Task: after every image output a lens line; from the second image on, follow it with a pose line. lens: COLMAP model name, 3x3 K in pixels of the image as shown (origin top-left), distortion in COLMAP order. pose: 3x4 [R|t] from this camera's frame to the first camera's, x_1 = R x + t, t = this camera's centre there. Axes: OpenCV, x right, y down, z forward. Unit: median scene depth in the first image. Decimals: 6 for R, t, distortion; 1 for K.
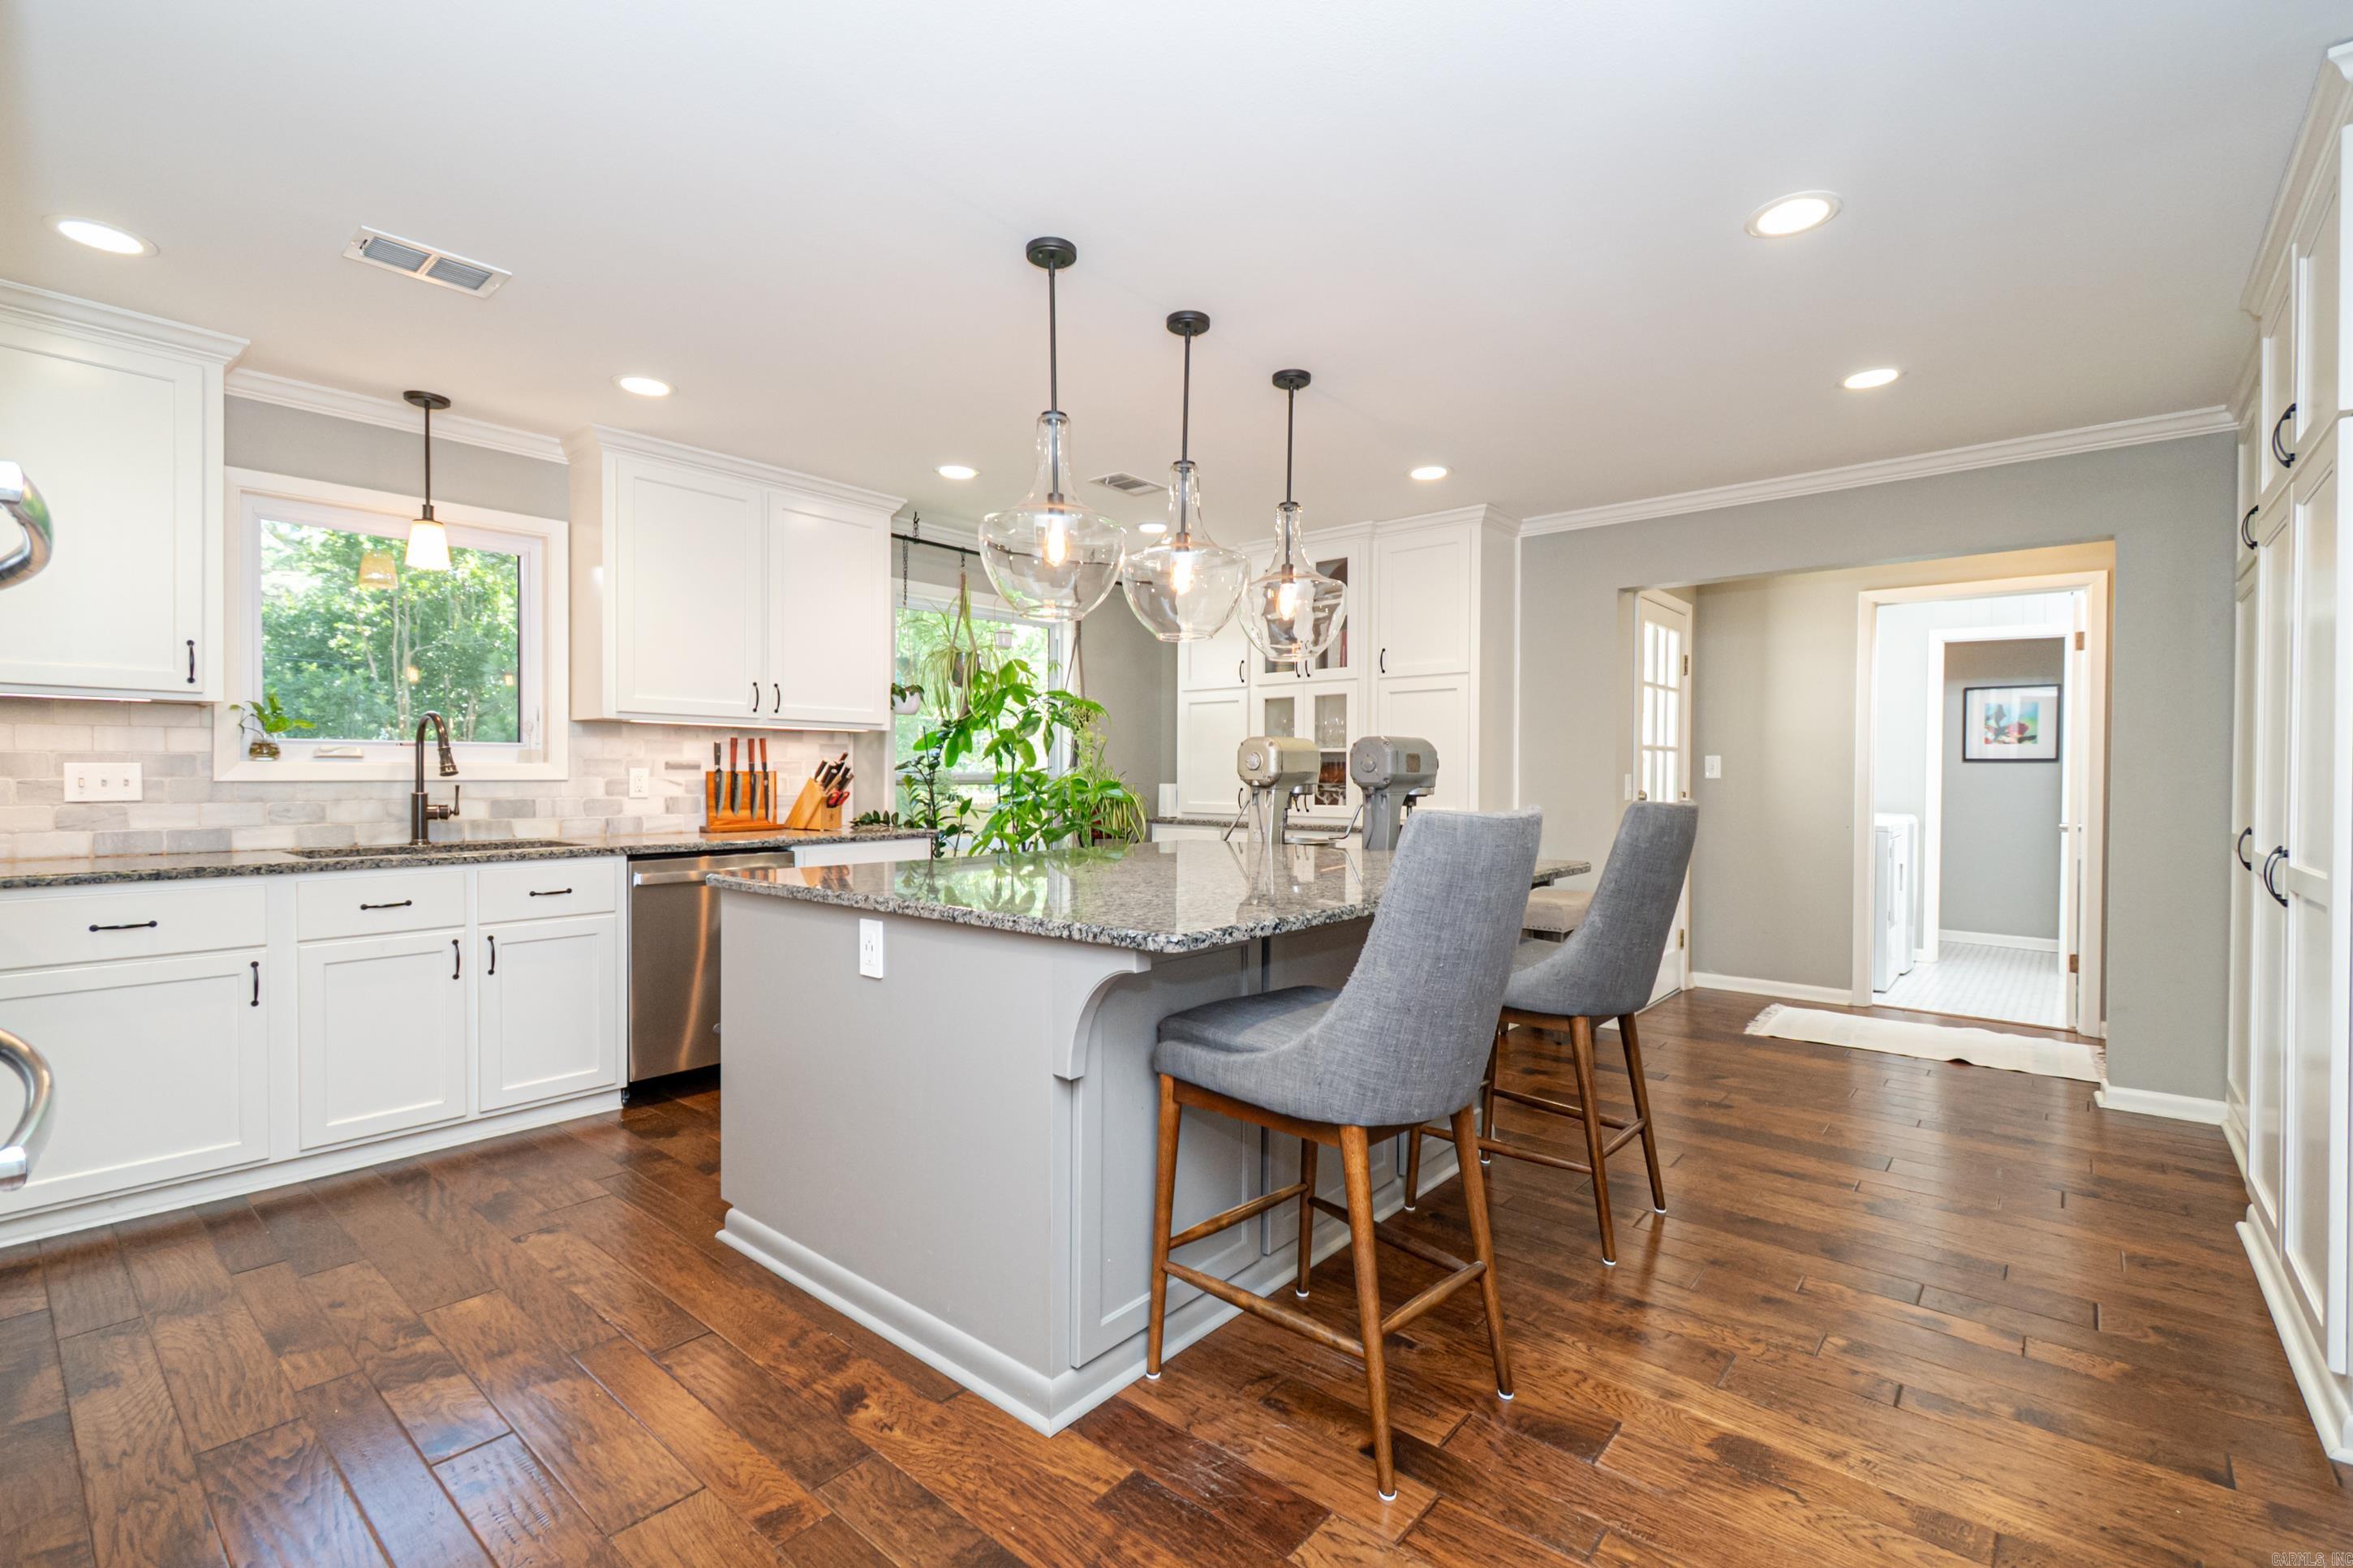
lens RADIAL K [[1048.6, 0, 1182.2], [0, 1048.6, 785.6], [0, 0, 1]] dist [0.014290, -0.007768]
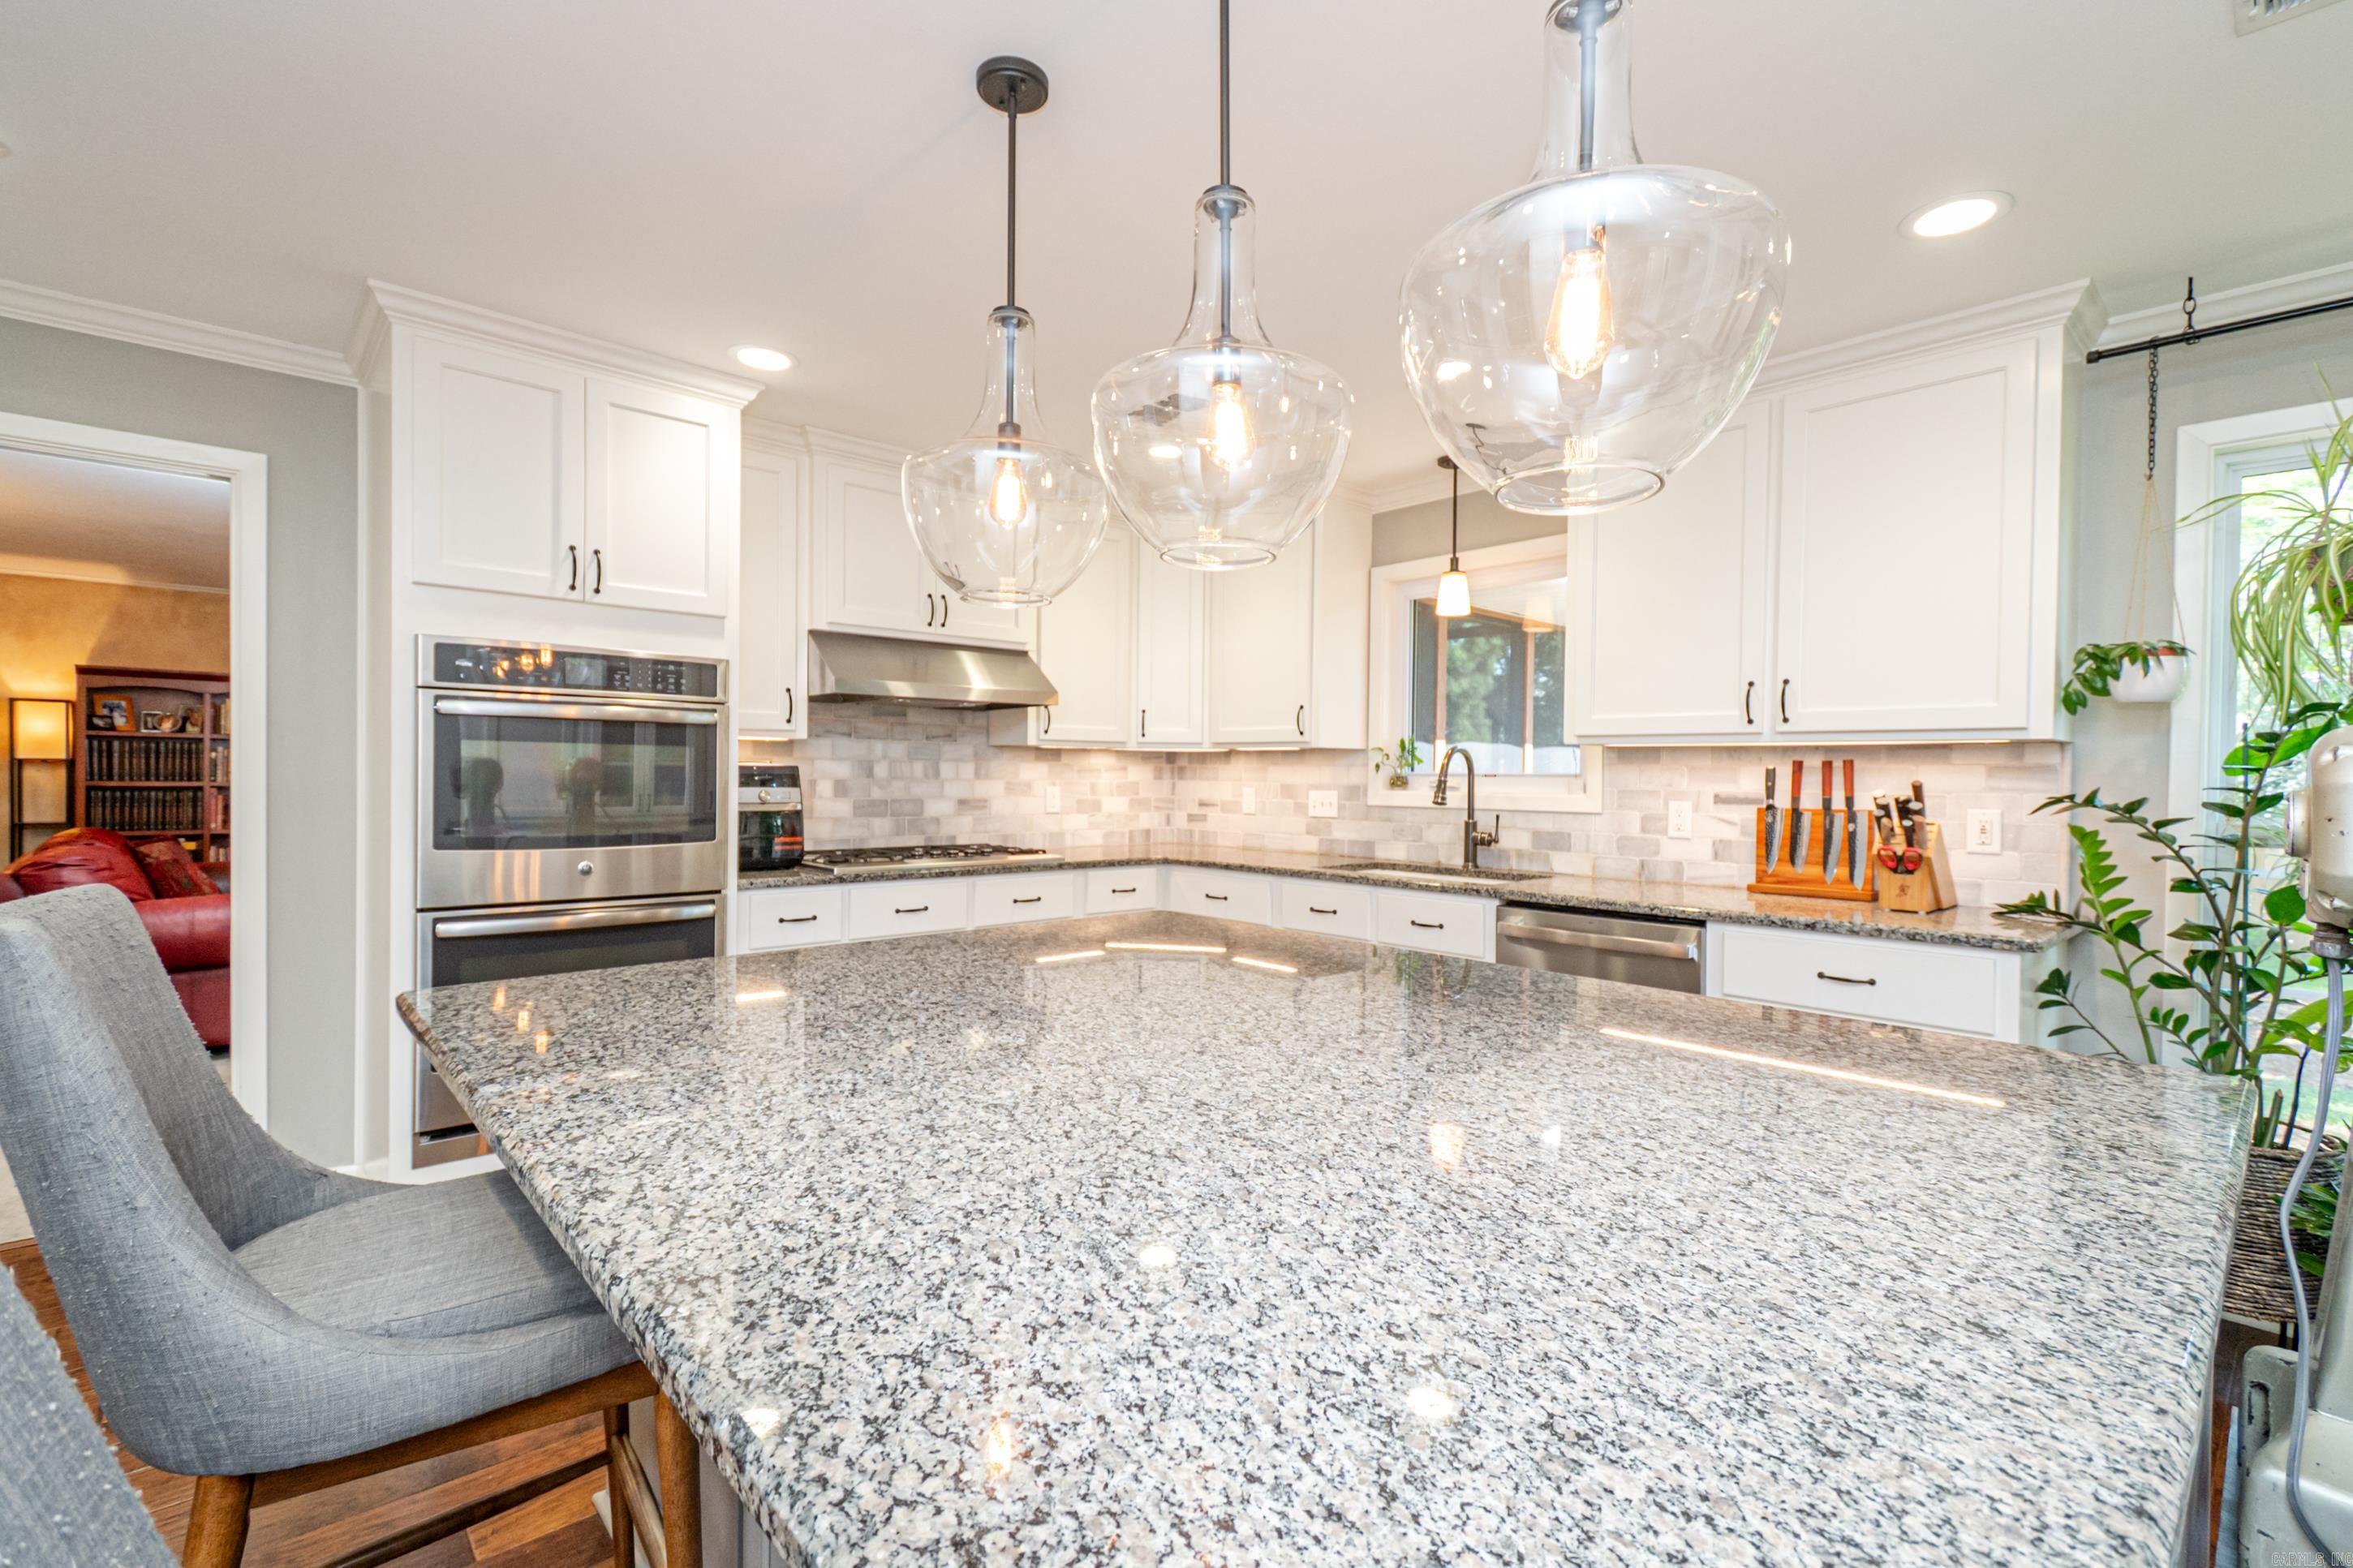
lens RADIAL K [[1048.6, 0, 1182.2], [0, 1048.6, 785.6], [0, 0, 1]] dist [0.014290, -0.007768]
pose [[-0.128117, 0.005032, -0.991746, 0.389672], [-0.021875, 0.999730, 0.007899, -0.031022], [0.991518, 0.022707, -0.127972, 0.837970]]
